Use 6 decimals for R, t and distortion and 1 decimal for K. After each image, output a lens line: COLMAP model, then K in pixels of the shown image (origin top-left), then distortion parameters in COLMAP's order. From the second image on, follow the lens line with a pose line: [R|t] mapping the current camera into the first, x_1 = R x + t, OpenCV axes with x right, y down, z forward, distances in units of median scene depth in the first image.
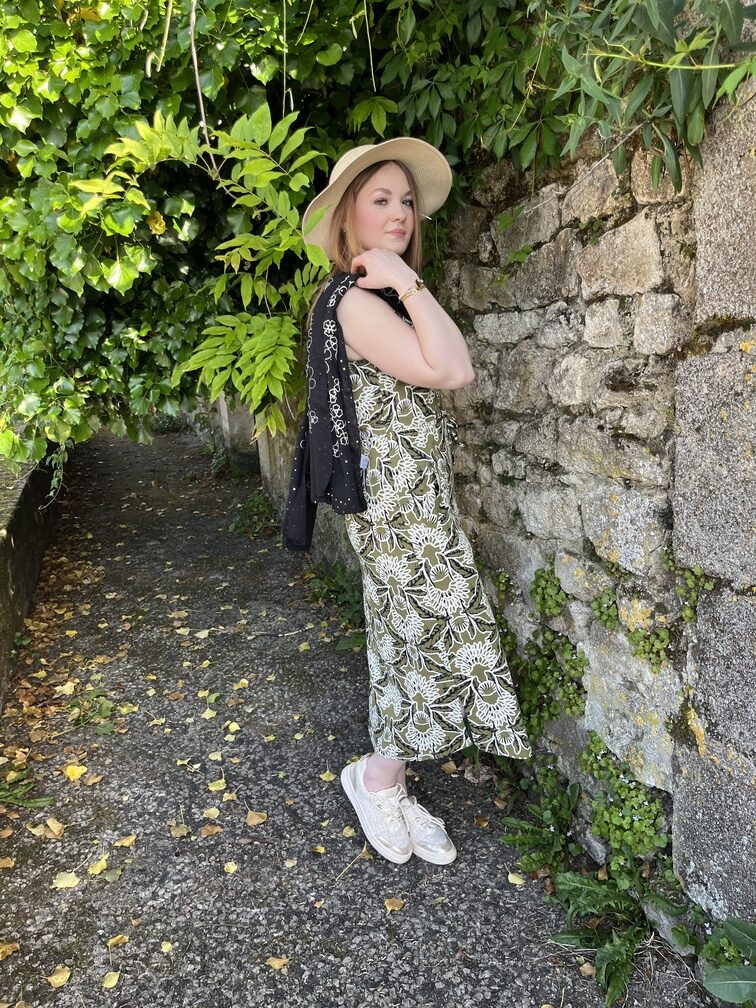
lens RADIAL K [[759.8, 0, 378.0], [0, 759.8, 504.0], [0, 0, 1]] dist [0.003108, -0.000442]
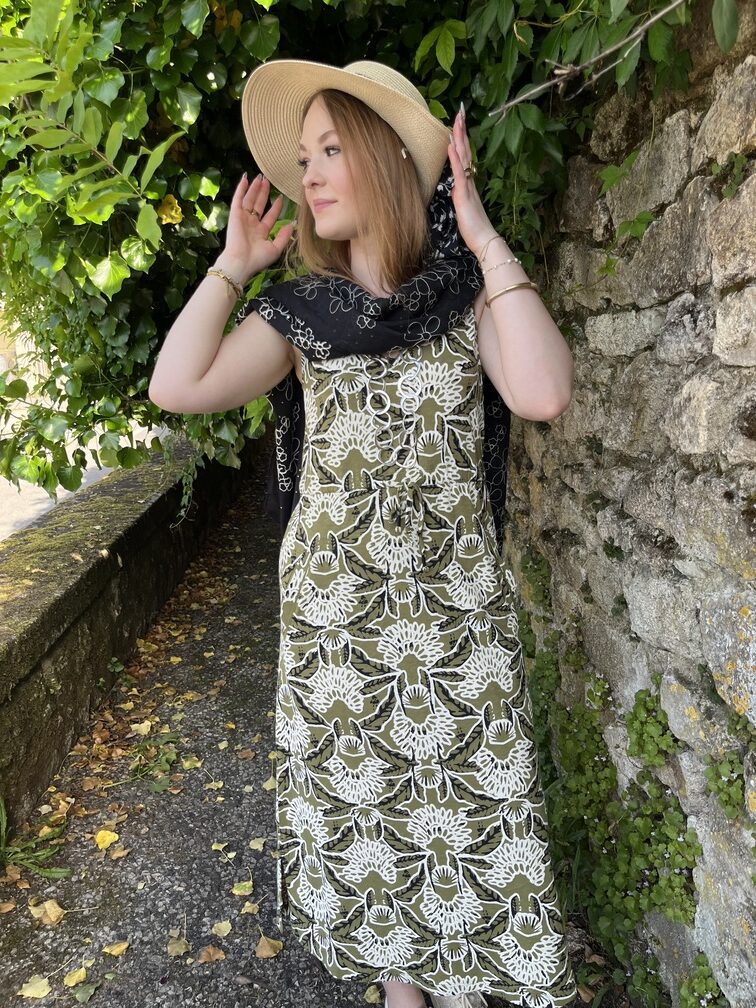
lens RADIAL K [[760.0, 0, 376.1], [0, 760.0, 517.0], [0, 0, 1]] dist [0.069075, -0.106307]
pose [[0.960415, 0.054078, -0.273274, 0.156287], [-0.051719, 0.998536, 0.015834, -0.064657], [0.273730, -0.001074, 0.961806, 0.265607]]
